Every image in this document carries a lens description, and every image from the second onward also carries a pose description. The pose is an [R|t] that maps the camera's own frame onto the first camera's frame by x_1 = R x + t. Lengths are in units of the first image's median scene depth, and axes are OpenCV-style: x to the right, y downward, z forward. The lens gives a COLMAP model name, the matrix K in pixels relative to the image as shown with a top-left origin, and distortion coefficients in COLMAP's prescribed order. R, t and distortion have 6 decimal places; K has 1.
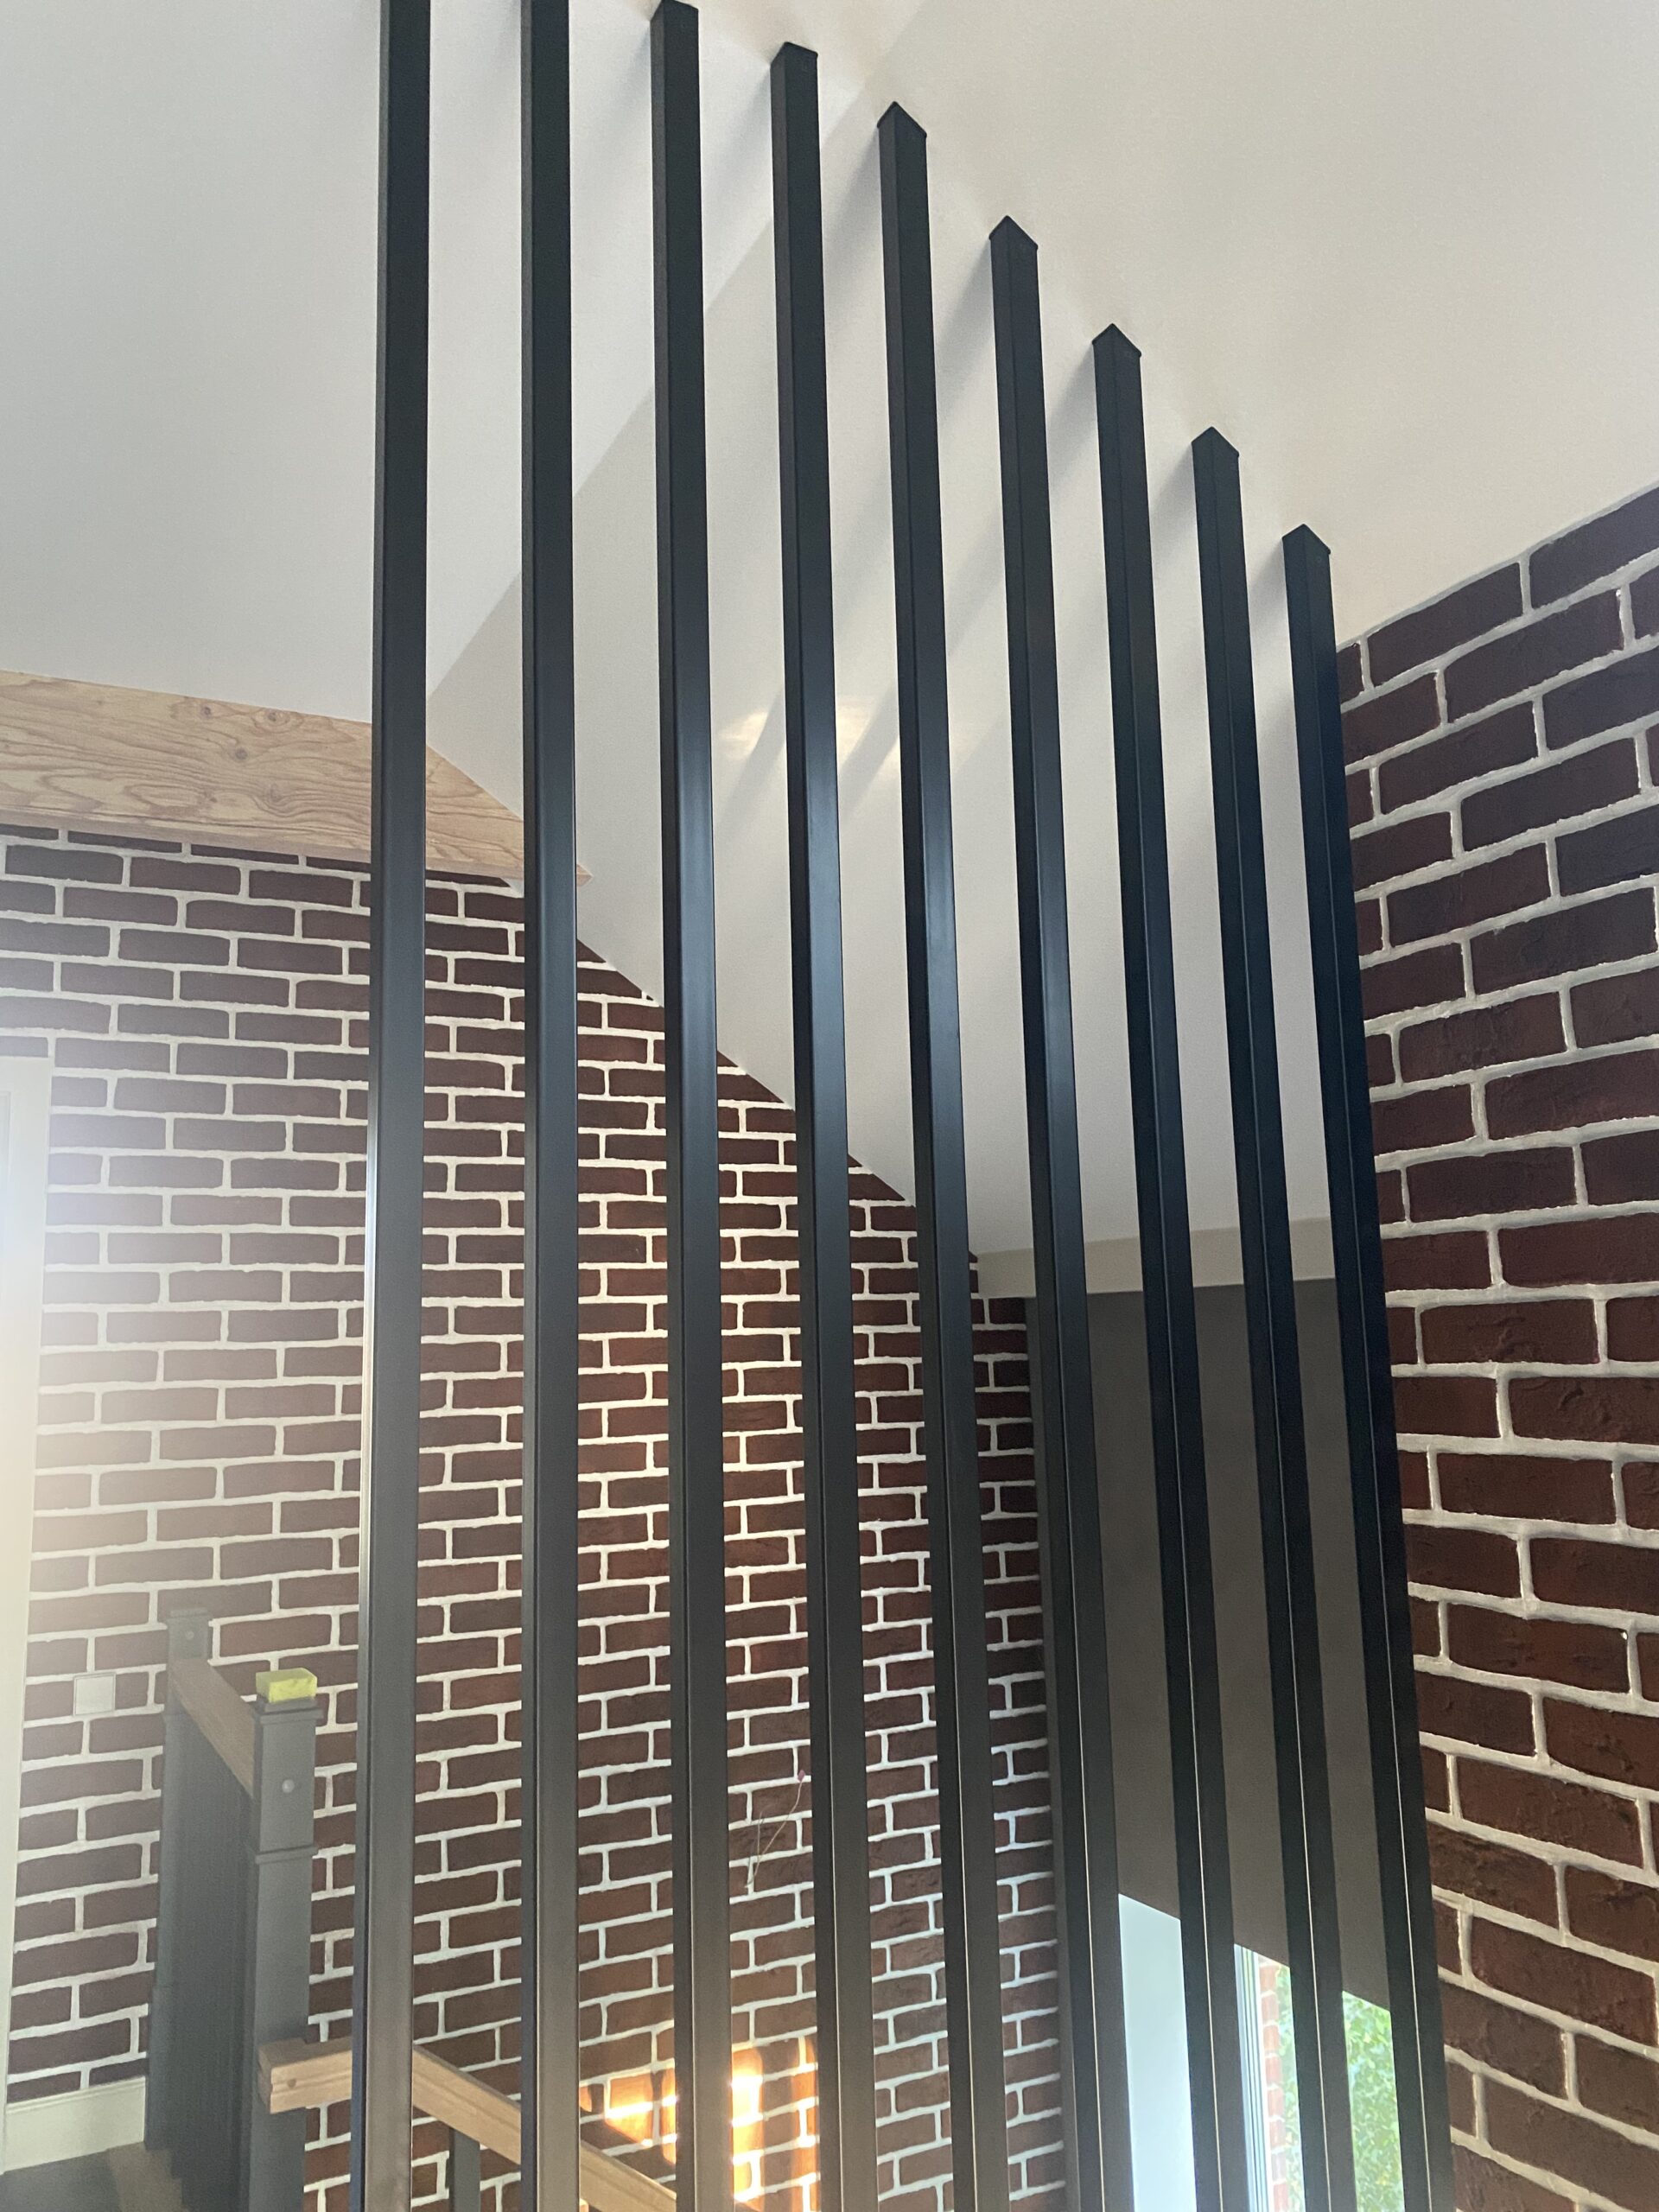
lens RADIAL K [[1688.7, 0, 831.6], [0, 1688.7, 1105.5], [0, 0, 1]] dist [0.009596, 0.000612]
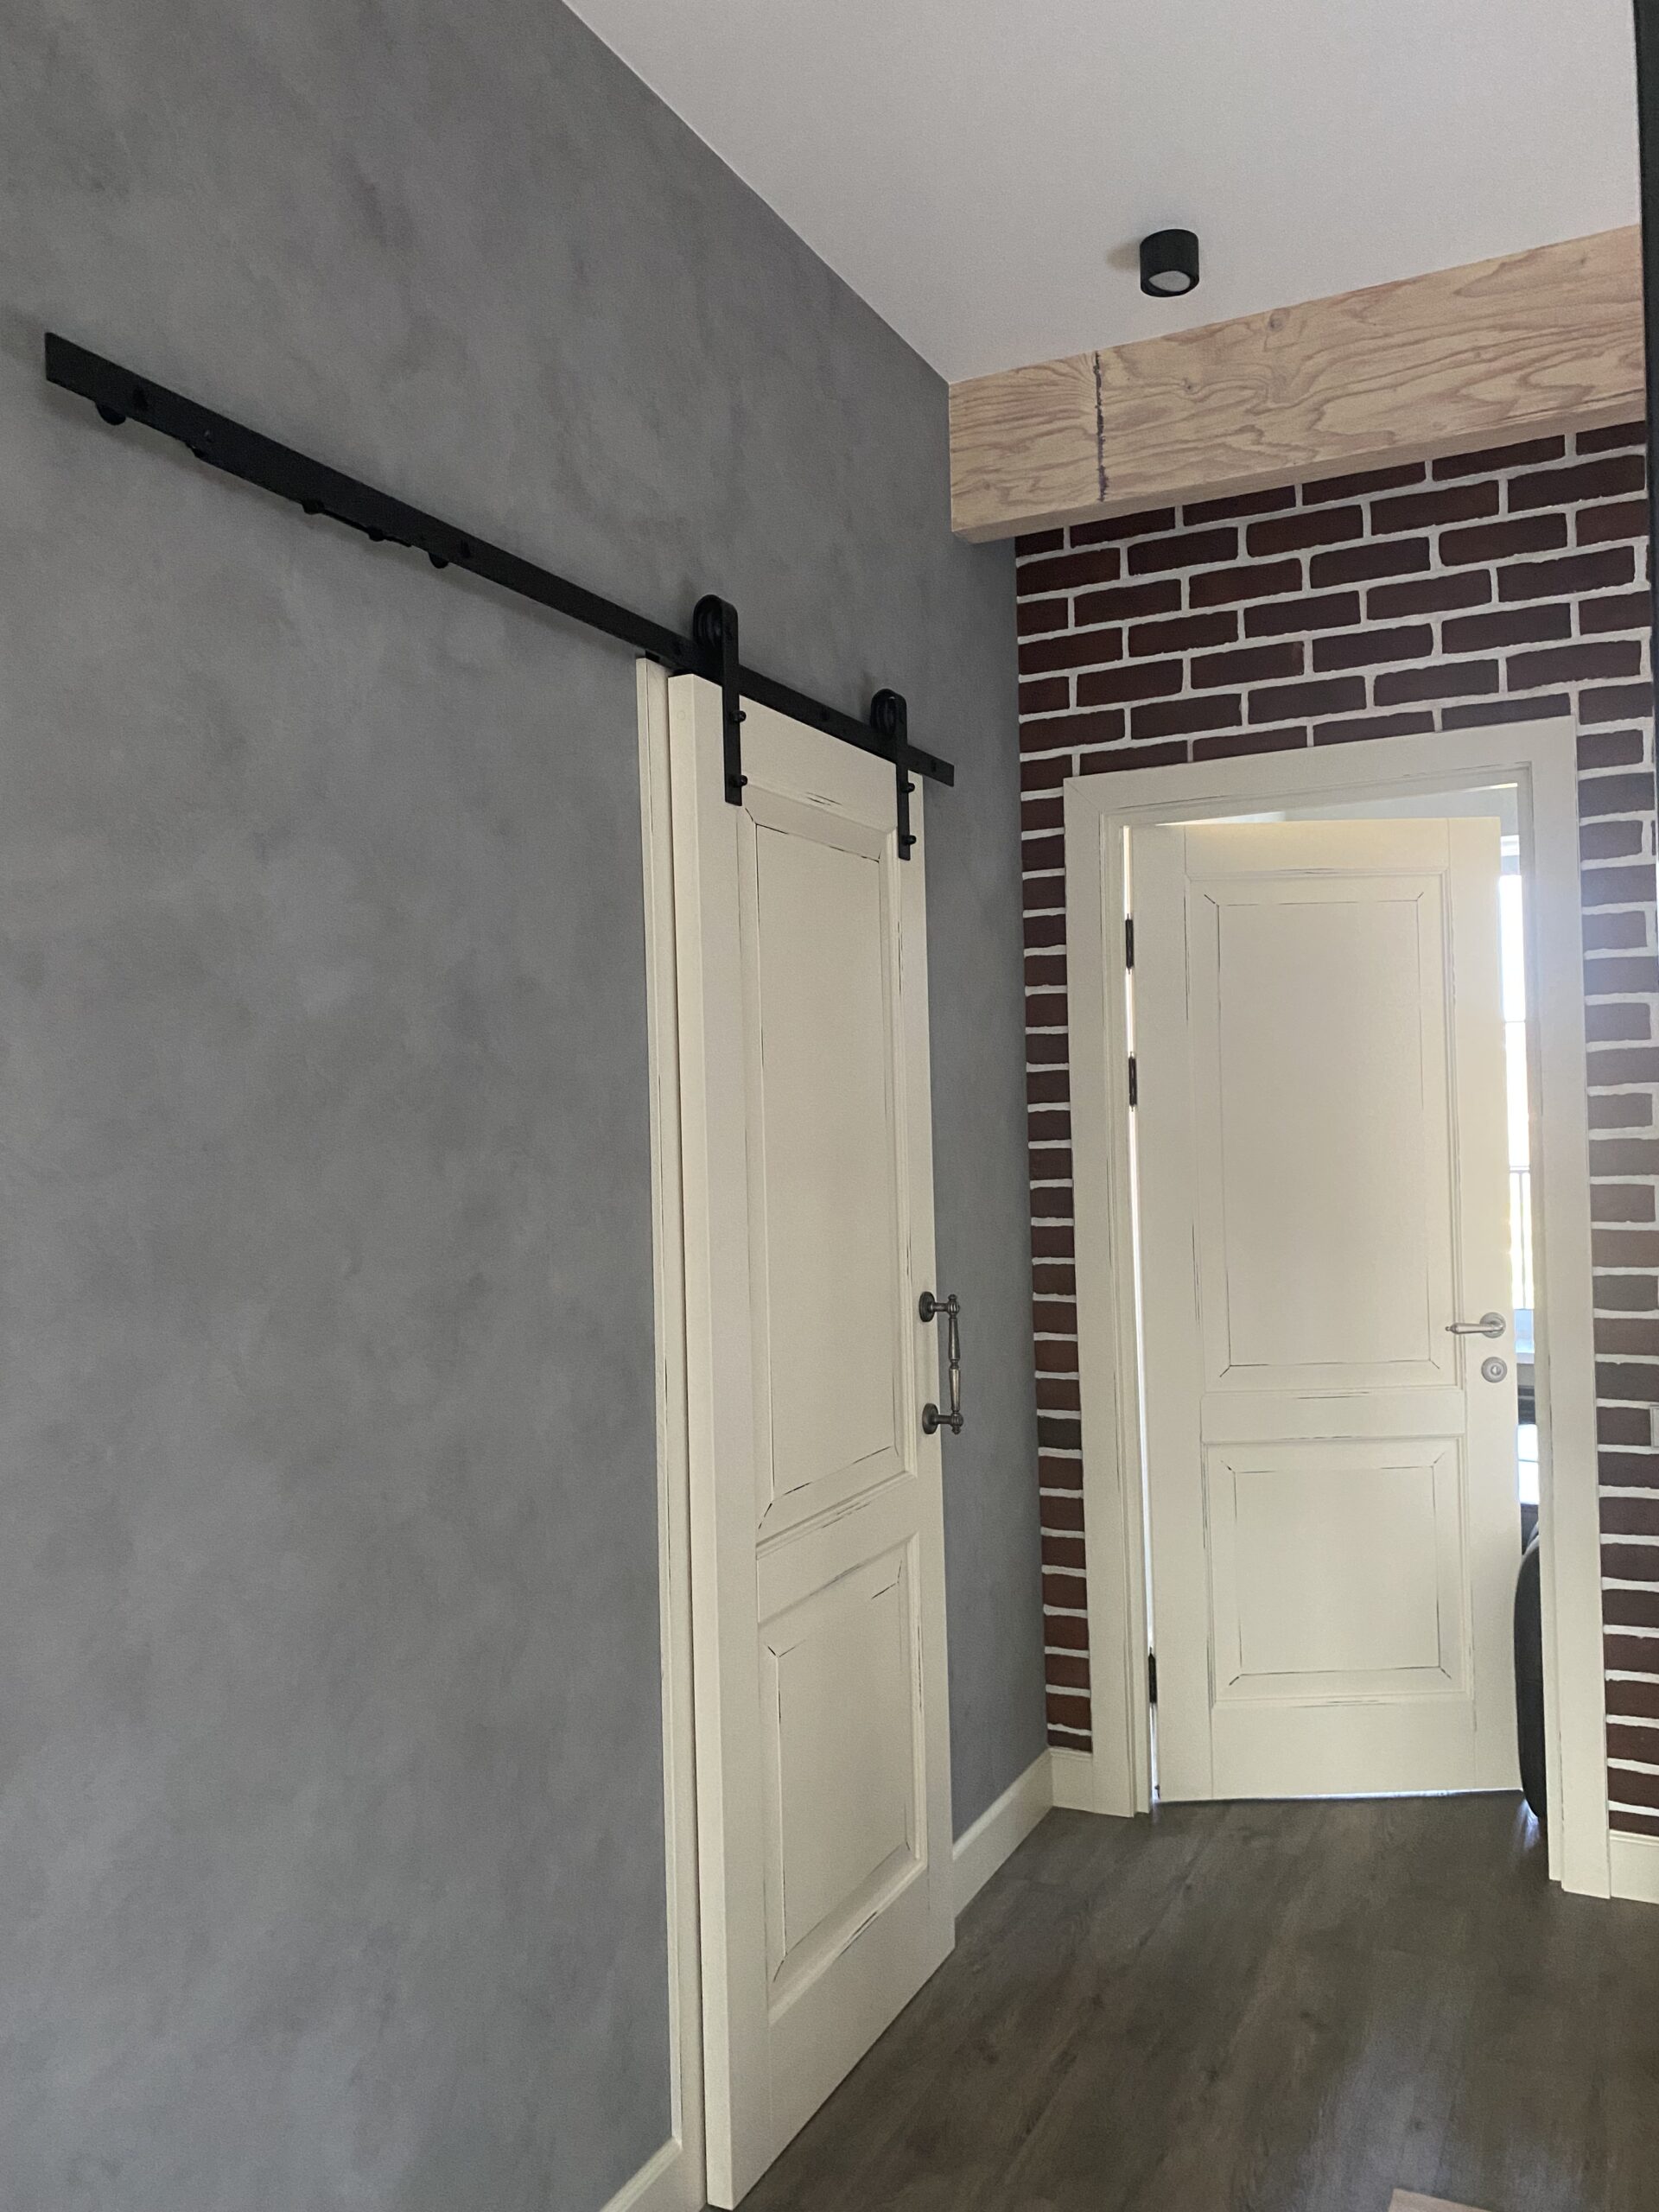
lens RADIAL K [[1688.7, 0, 830.8], [0, 1688.7, 1098.9], [0, 0, 1]] dist [0.009596, 0.000612]
pose [[0.603811, 0.011395, -0.797046, 0.004448], [0.129878, 0.985130, 0.112475, 0.020024], [0.786475, -0.171433, 0.593352, 0.158162]]
